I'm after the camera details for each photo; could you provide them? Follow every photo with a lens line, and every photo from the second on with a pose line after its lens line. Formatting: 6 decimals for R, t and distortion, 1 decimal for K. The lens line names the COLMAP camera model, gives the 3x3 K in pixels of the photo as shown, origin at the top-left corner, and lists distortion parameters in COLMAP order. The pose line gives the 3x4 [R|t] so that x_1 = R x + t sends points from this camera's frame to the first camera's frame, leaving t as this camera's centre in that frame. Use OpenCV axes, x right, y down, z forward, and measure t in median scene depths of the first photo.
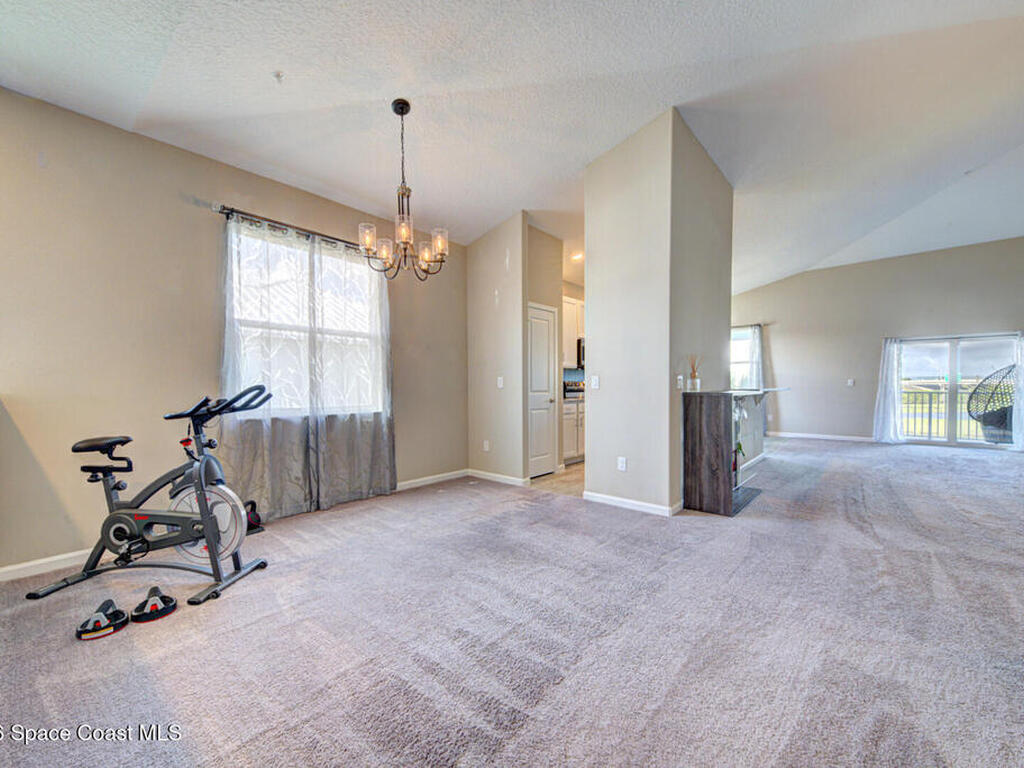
lens RADIAL K [[421.7, 0, 509.4], [0, 421.7, 391.3], [0, 0, 1]] dist [0.023588, -0.000451]
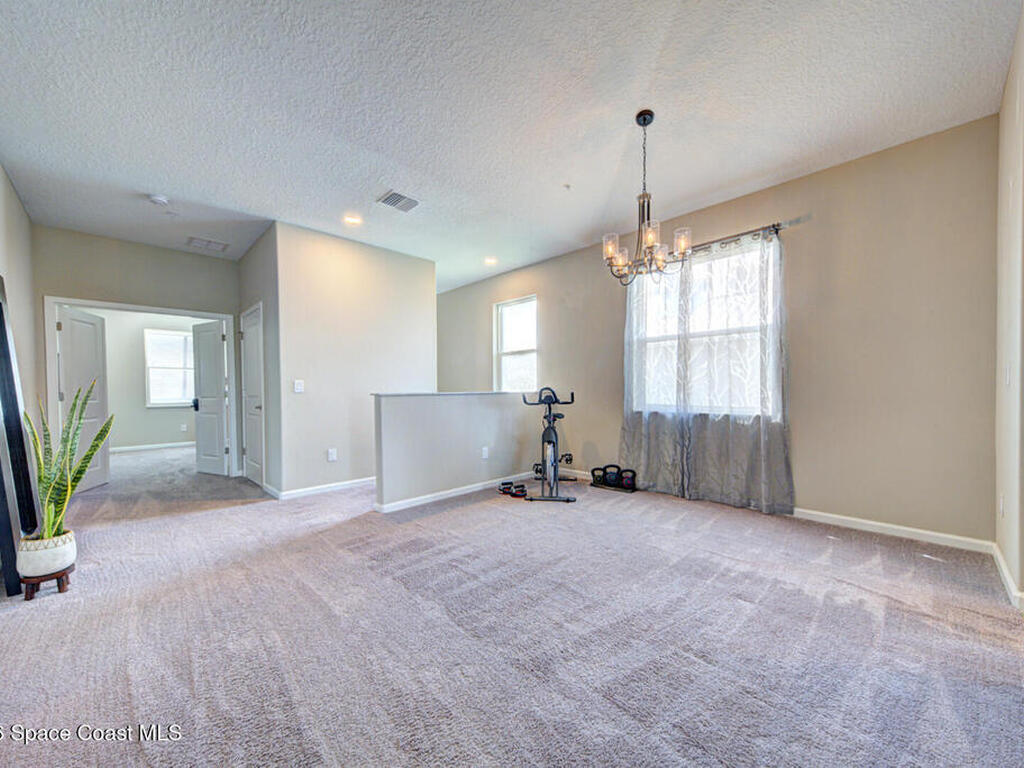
lens RADIAL K [[395.2, 0, 510.9], [0, 395.2, 393.9], [0, 0, 1]] dist [0.027399, 0.000156]
pose [[-0.076018, 0.015812, -0.996981, 0.616366], [-0.003344, 0.999865, 0.016113, -0.007233], [0.997101, 0.004558, -0.075955, 0.618188]]
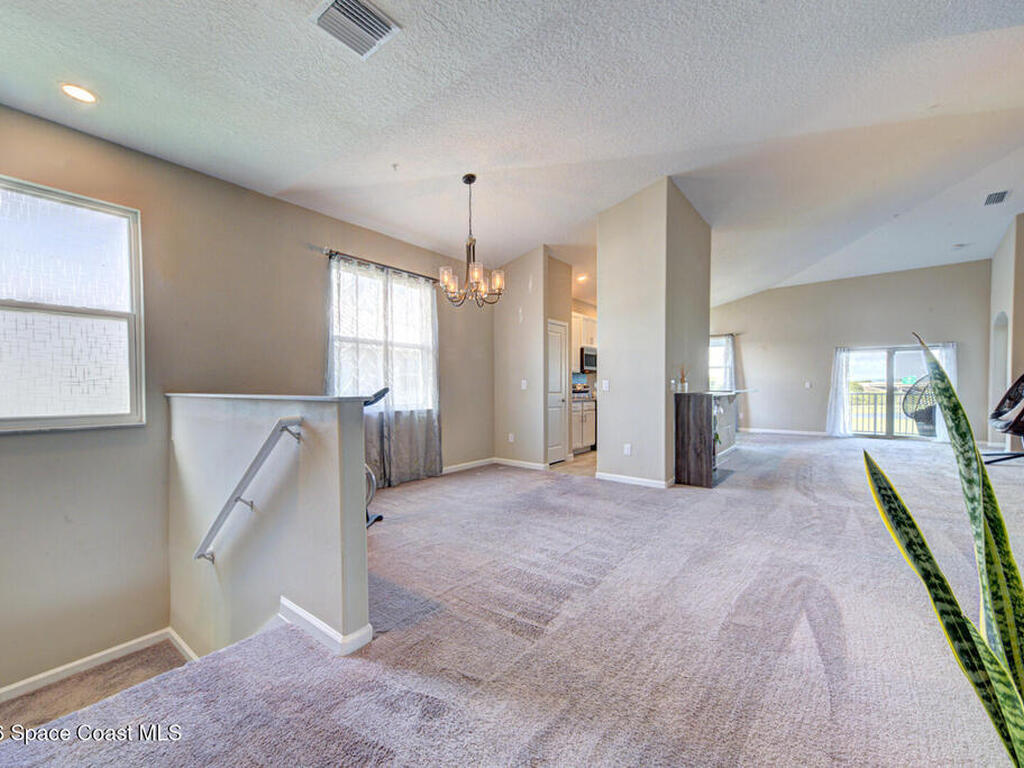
lens RADIAL K [[421.7, 0, 509.4], [0, 421.7, 391.3], [0, 0, 1]] dist [0.023588, -0.000451]
pose [[0.998818, 0.000785, 0.048604, -0.156560], [-0.000623, 0.999994, -0.003357, 0.001523], [-0.048607, 0.003322, 0.998812, -0.263636]]
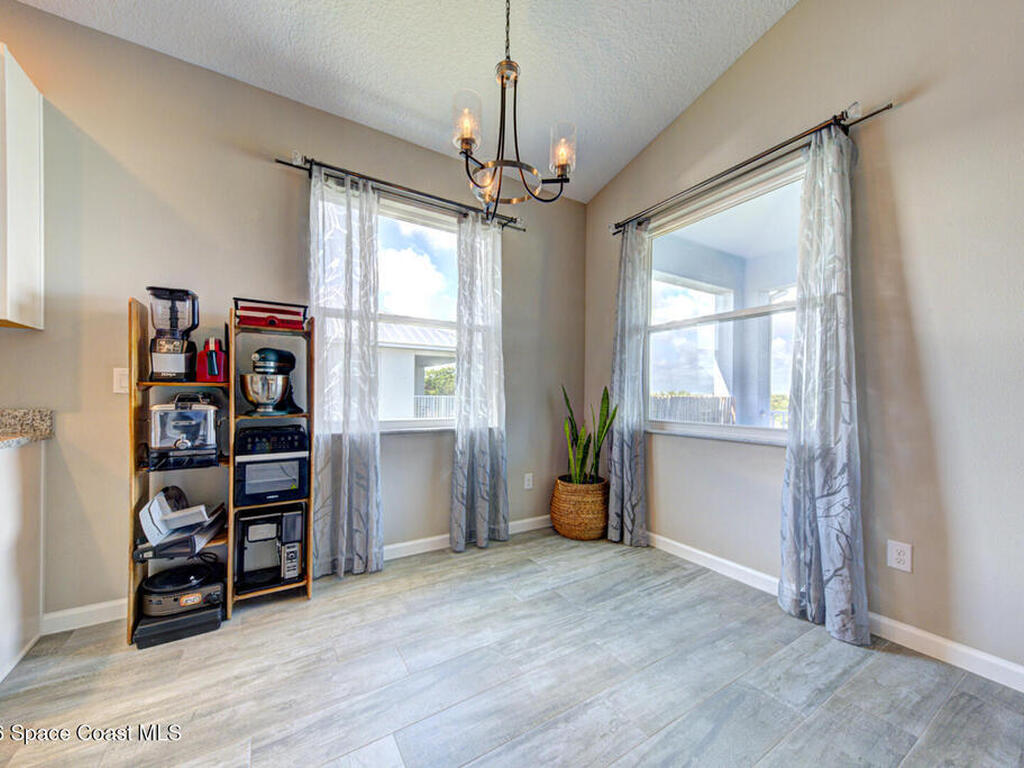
lens RADIAL K [[388.7, 0, 512.1], [0, 388.7, 398.7], [0, 0, 1]] dist [0.002415, 0.000208]
pose [[0.955008, 0.013102, -0.296291, 1.176105], [-0.016182, 0.999837, -0.007947, -0.023395], [0.296138, 0.012384, 0.955065, 1.834181]]
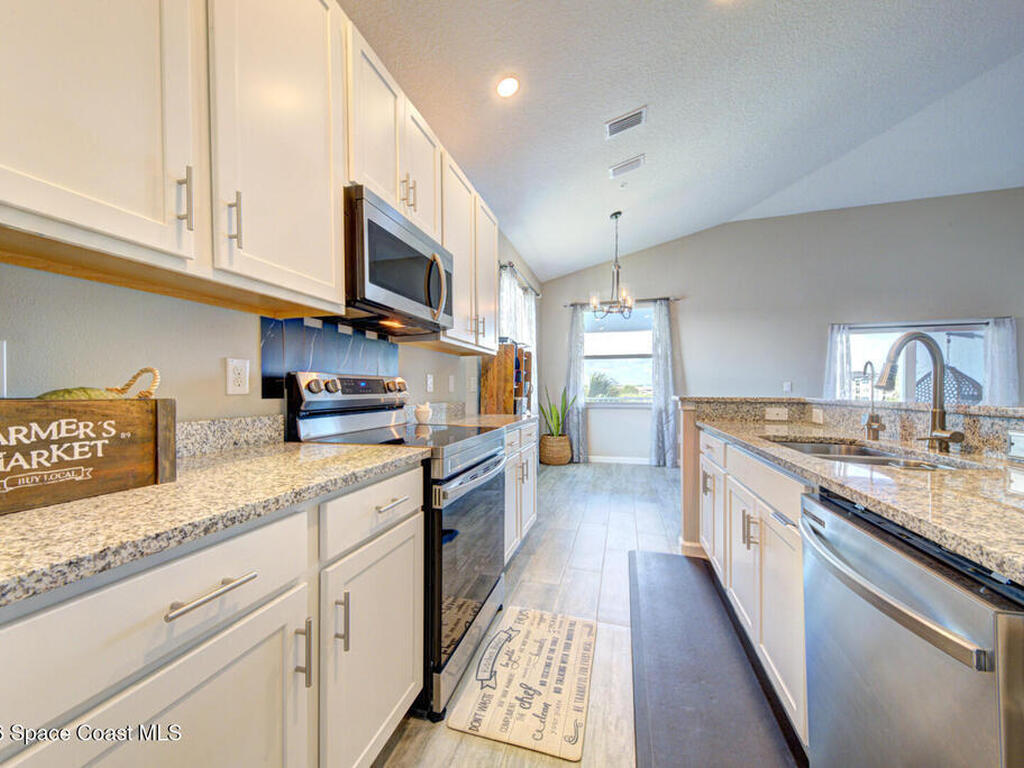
lens RADIAL K [[395.2, 0, 510.9], [0, 395.2, 393.9], [0, 0, 1]] dist [0.027399, 0.000156]
pose [[0.903843, -0.001134, 0.427863, 0.259348], [0.002731, 0.999991, -0.003118, -0.020215], [-0.427855, 0.003986, 0.903838, 1.327132]]
